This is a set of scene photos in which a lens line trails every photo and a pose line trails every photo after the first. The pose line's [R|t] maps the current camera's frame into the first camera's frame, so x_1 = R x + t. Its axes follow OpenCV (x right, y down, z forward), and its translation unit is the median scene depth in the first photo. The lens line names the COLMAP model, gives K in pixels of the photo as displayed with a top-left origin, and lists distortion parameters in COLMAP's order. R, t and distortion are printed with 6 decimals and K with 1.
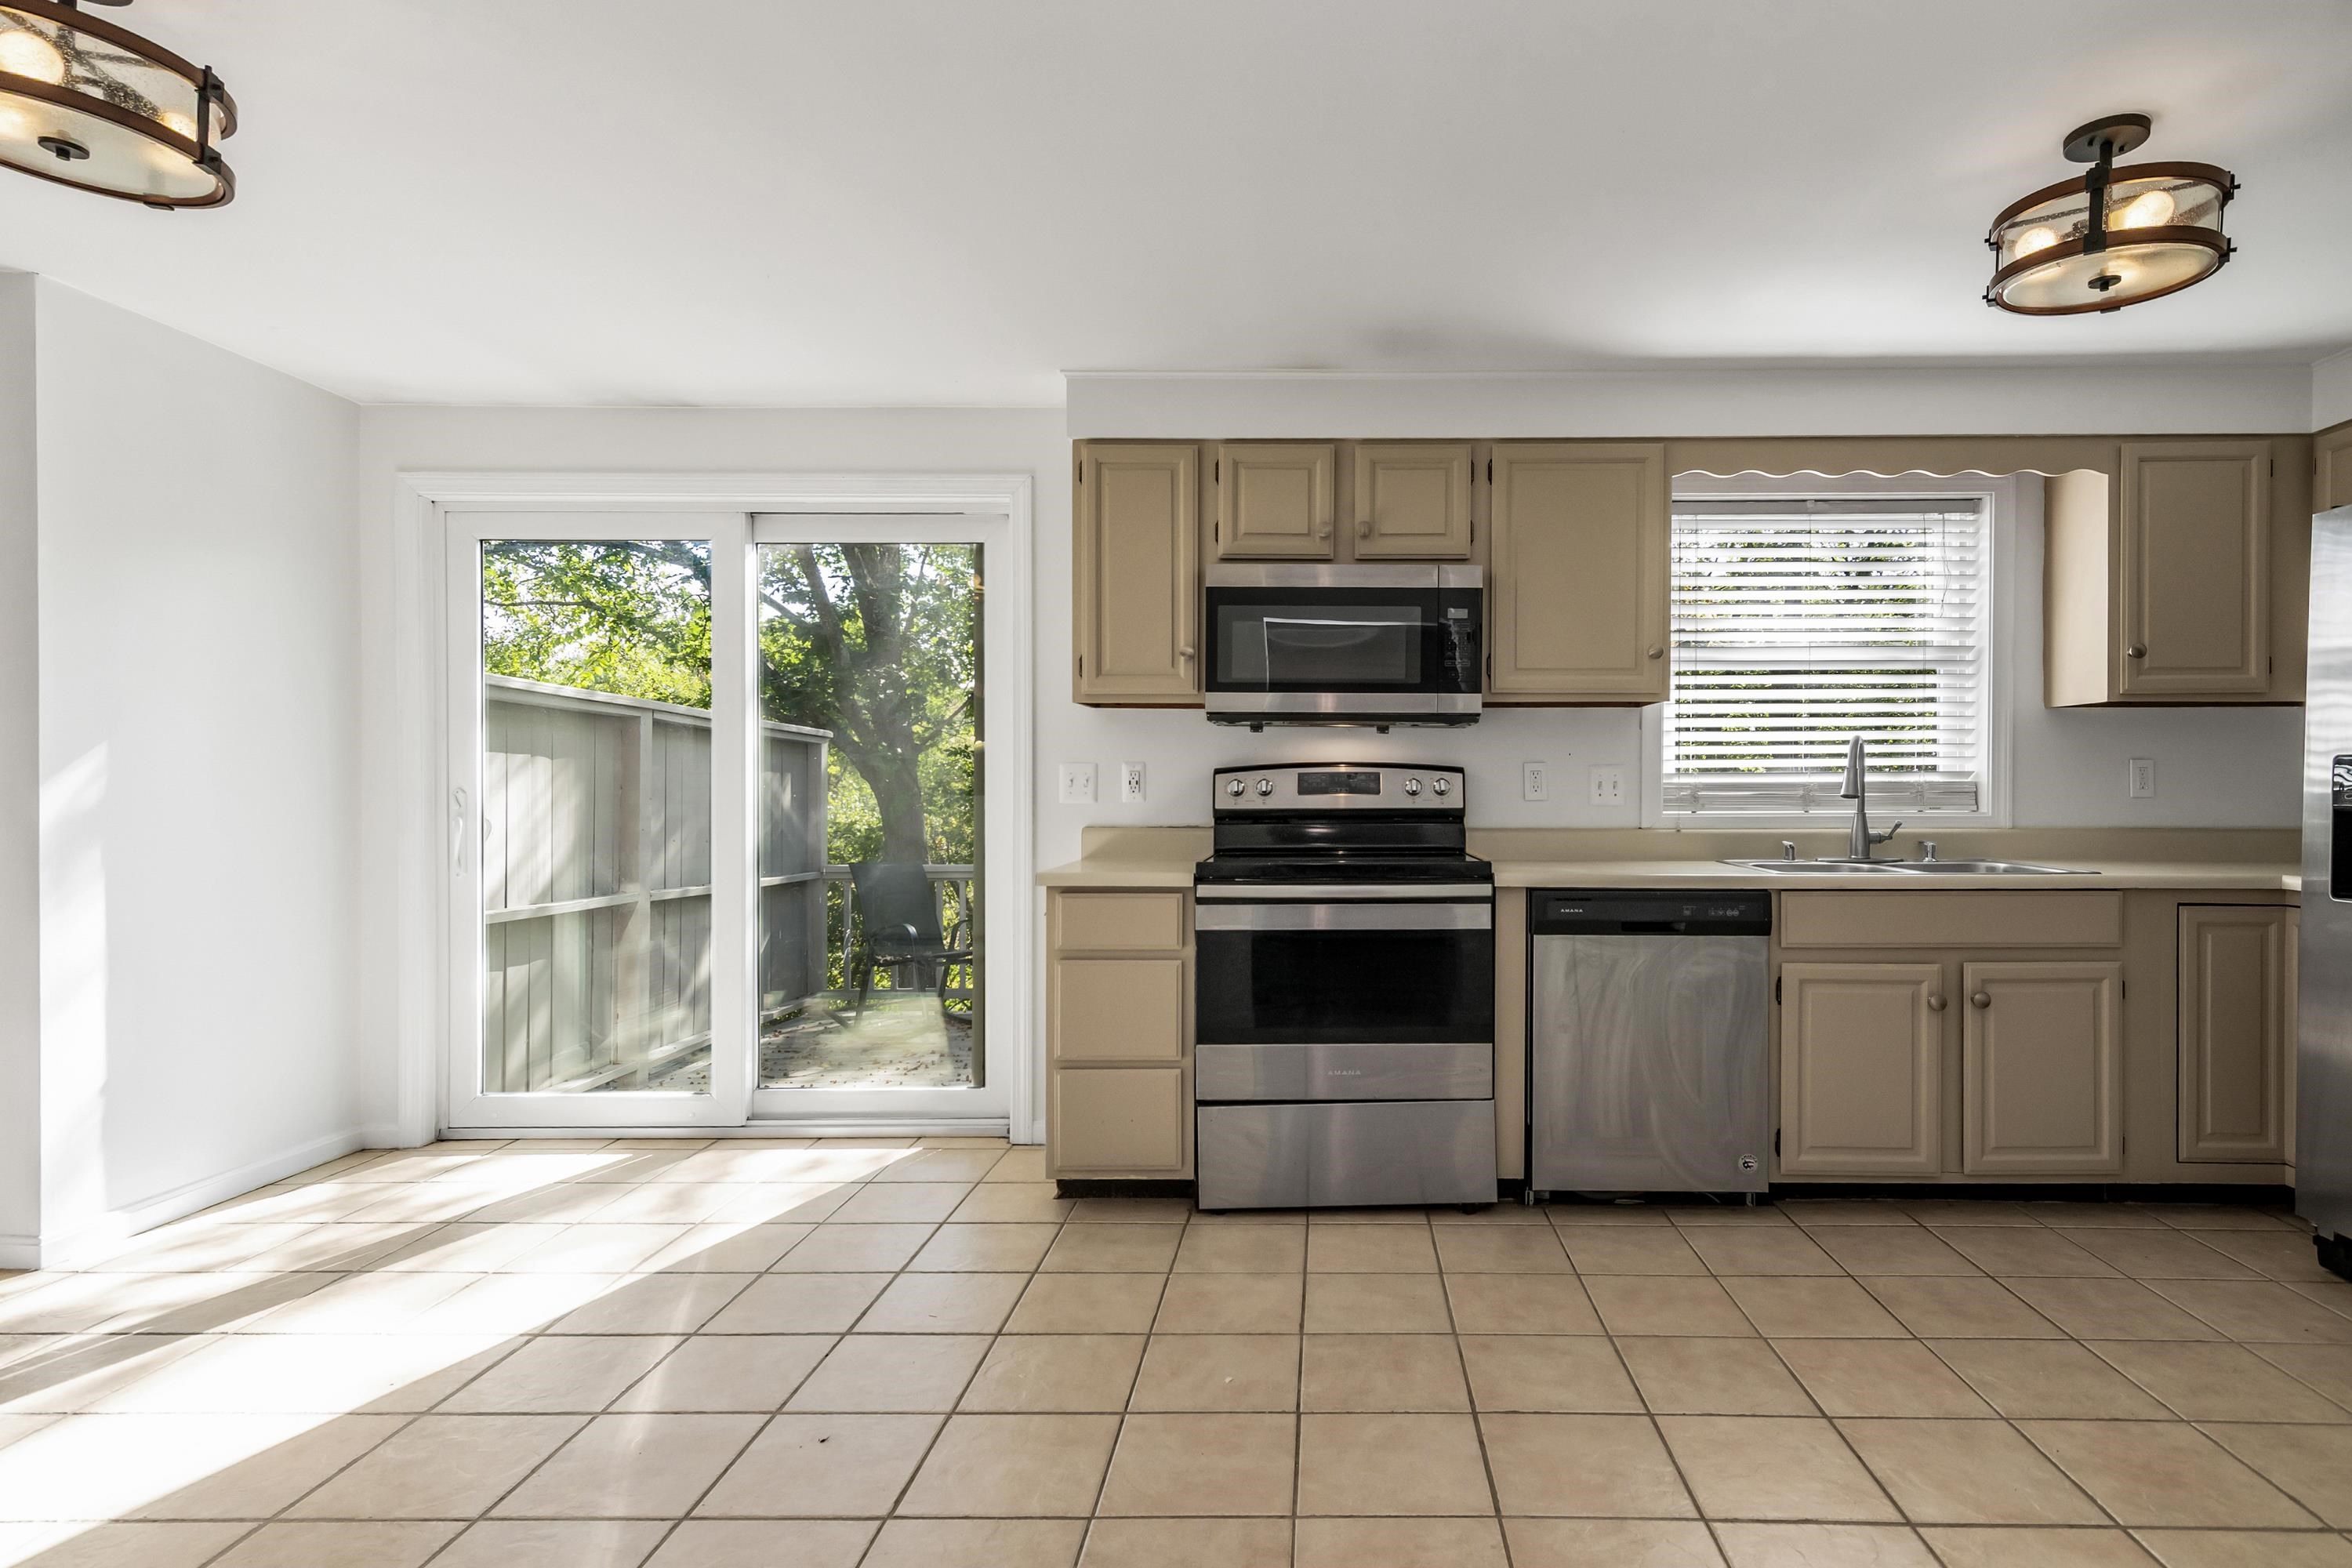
lens RADIAL K [[1215.5, 0, 1339.5], [0, 1215.5, 792.3], [0, 0, 1]] dist [0.010528, 0.000420]
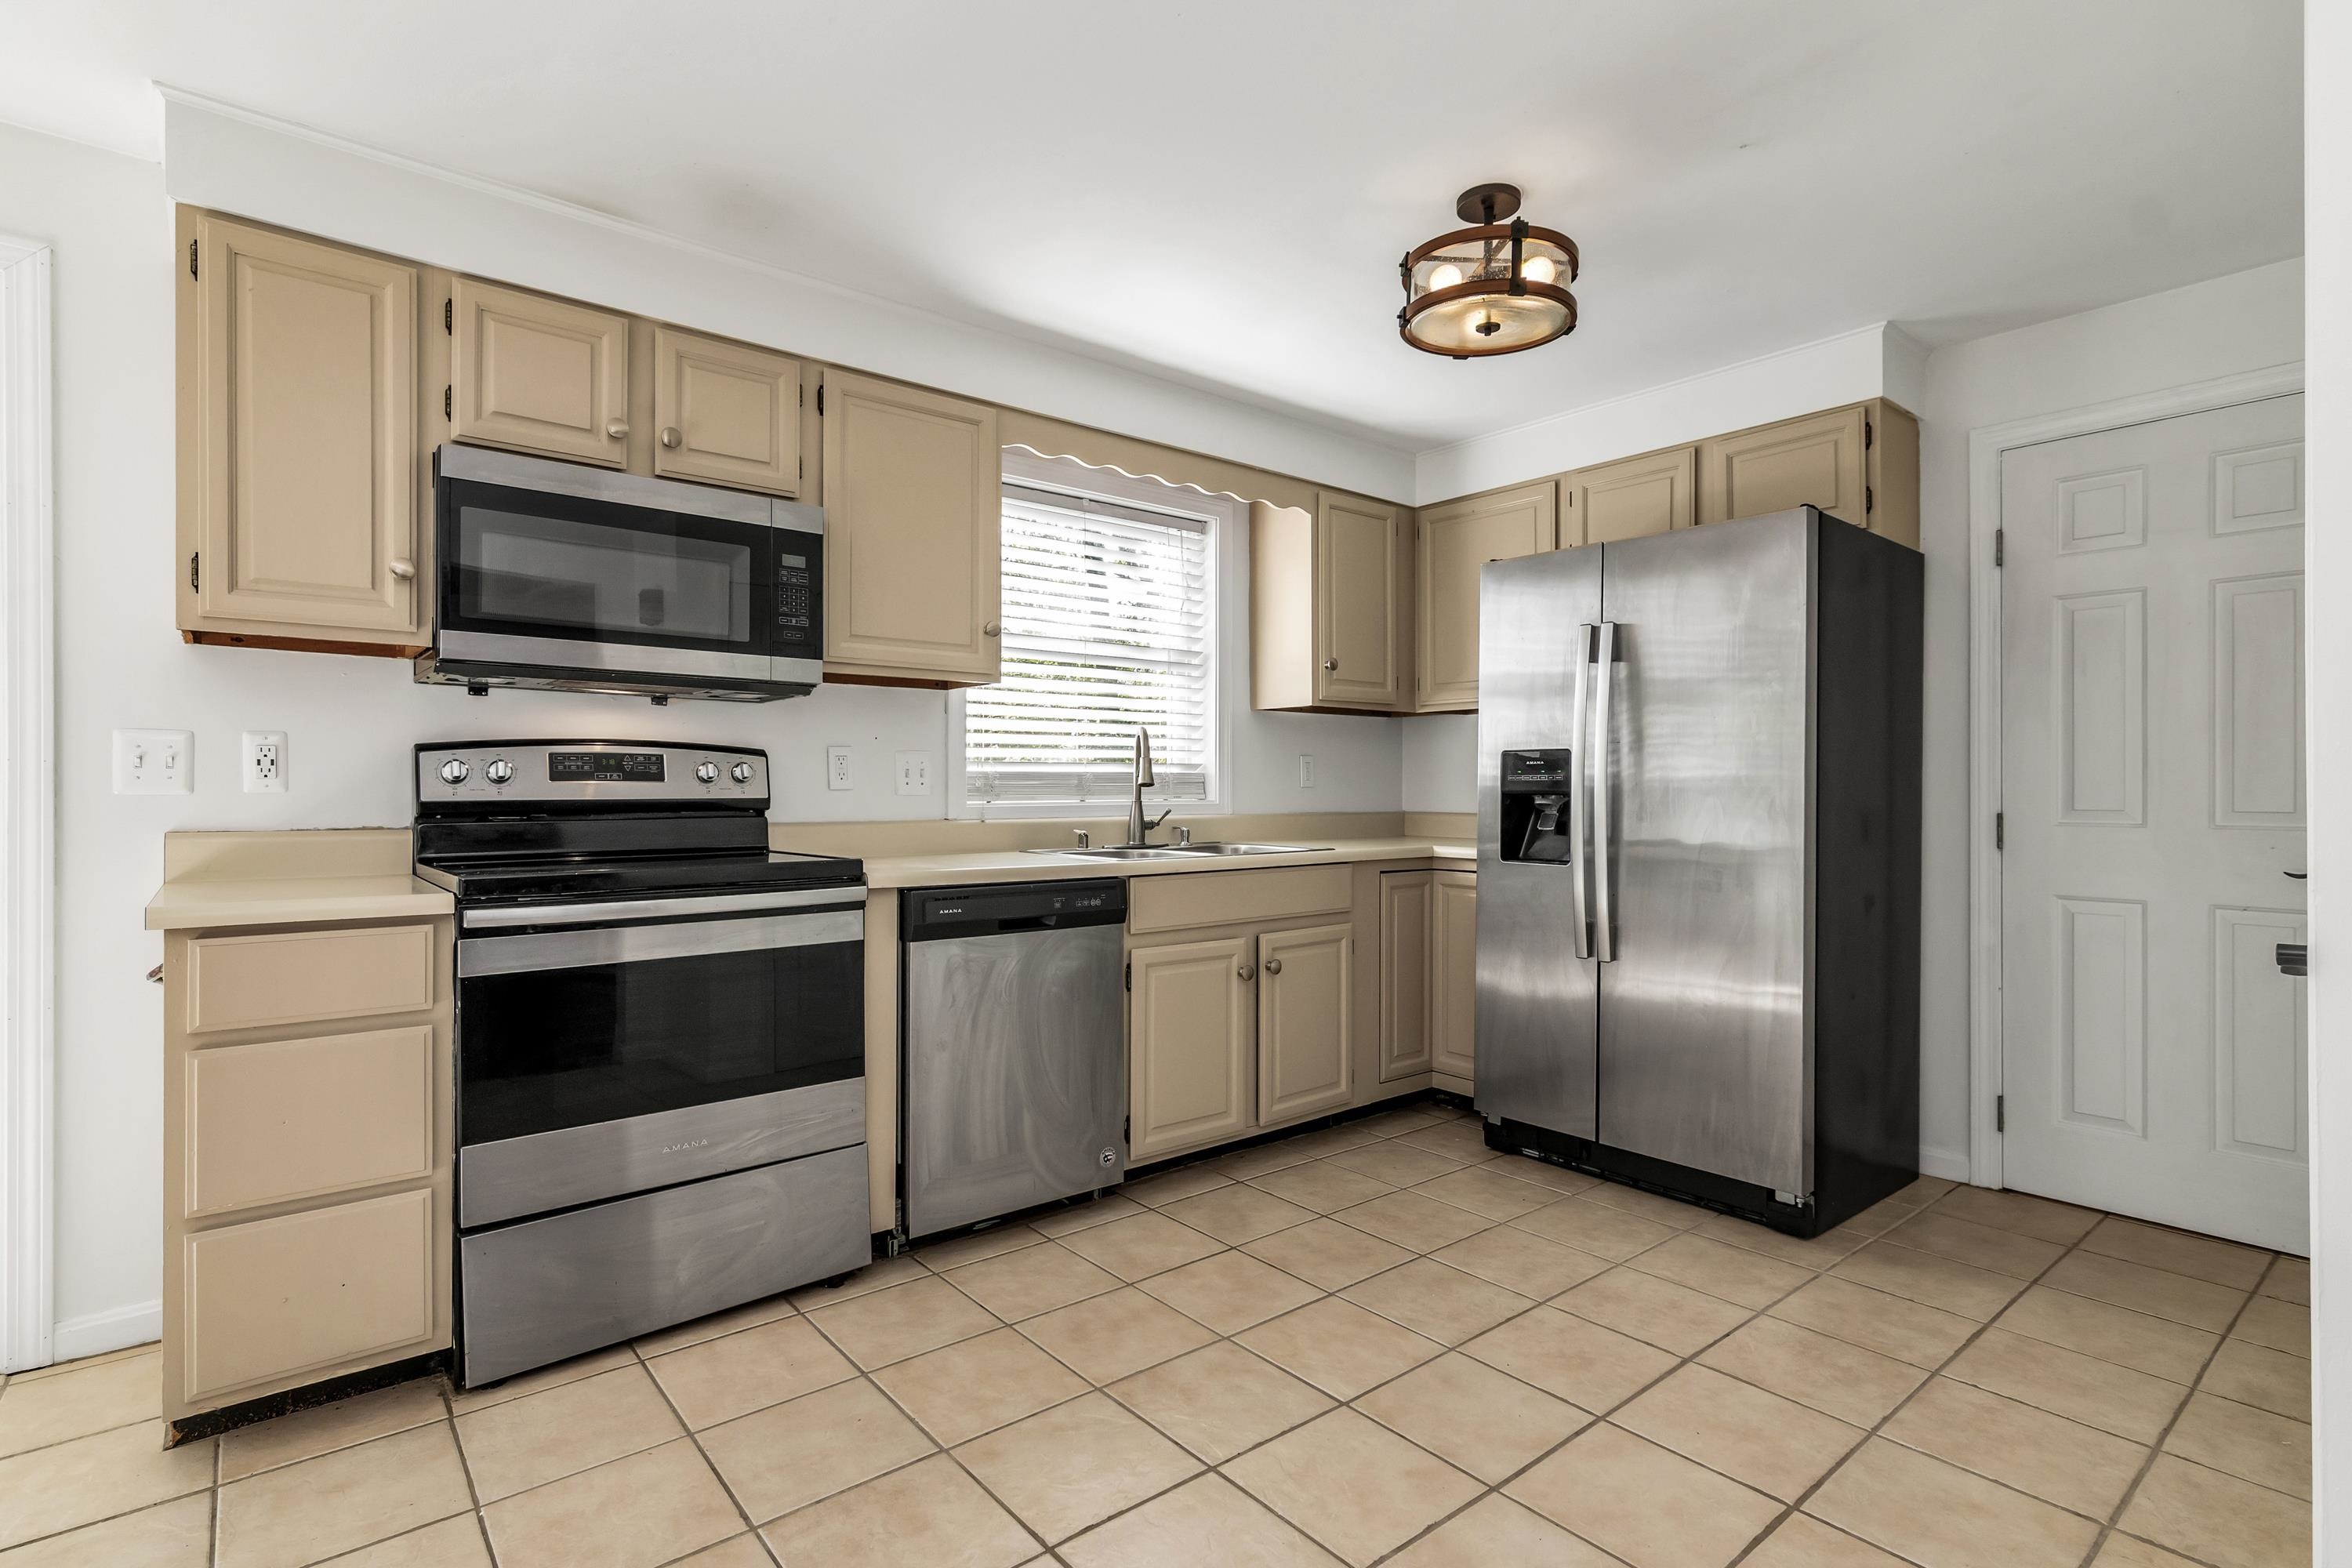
lens RADIAL K [[1137.8, 0, 1166.0], [0, 1137.8, 792.6], [0, 0, 1]] dist [0.000472, 0.001151]
pose [[0.785233, -0.002887, 0.619194, -0.182395], [0.003806, 0.999993, -0.000164, 0.011081], [-0.619189, 0.002486, 0.785238, 0.235944]]
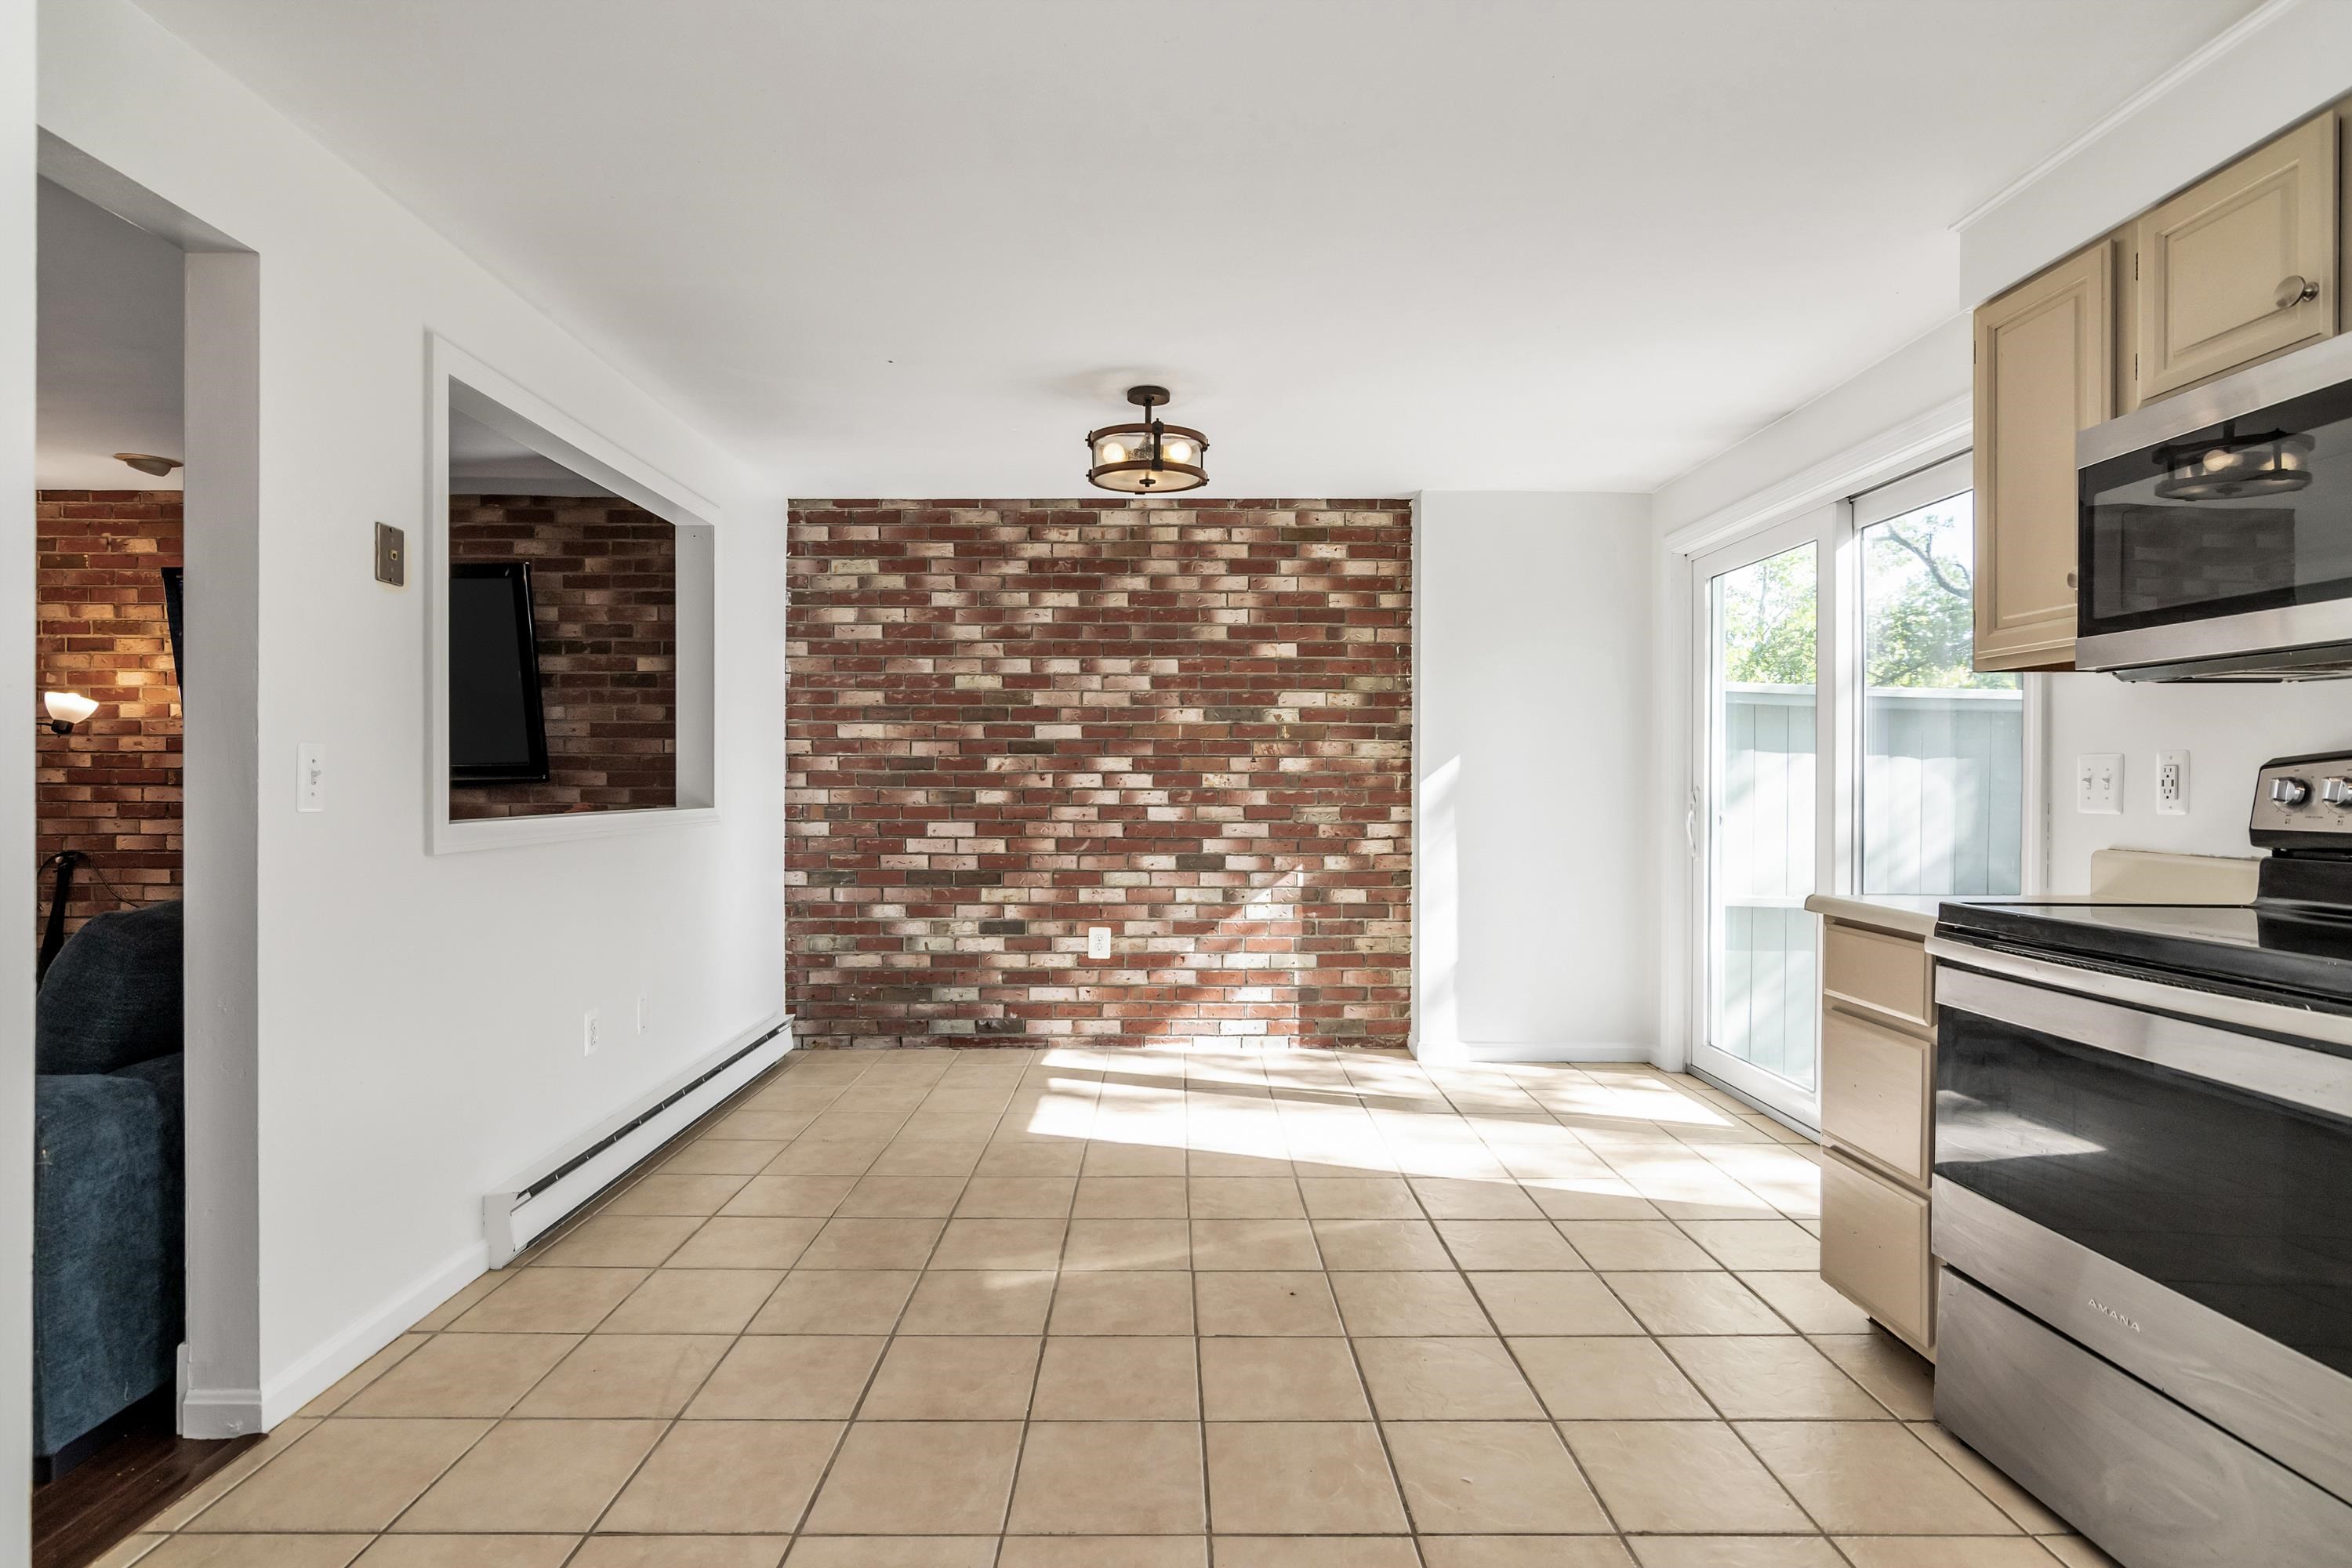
lens RADIAL K [[1180.5, 0, 1166.8], [0, 1180.5, 786.7], [0, 0, 1]] dist [-0.000265, 0.000722]
pose [[-0.012486, 0.004969, -0.999910, 0.491612], [-0.009411, 0.999943, 0.005087, -0.004685], [0.999878, 0.009473, -0.012439, 0.528329]]
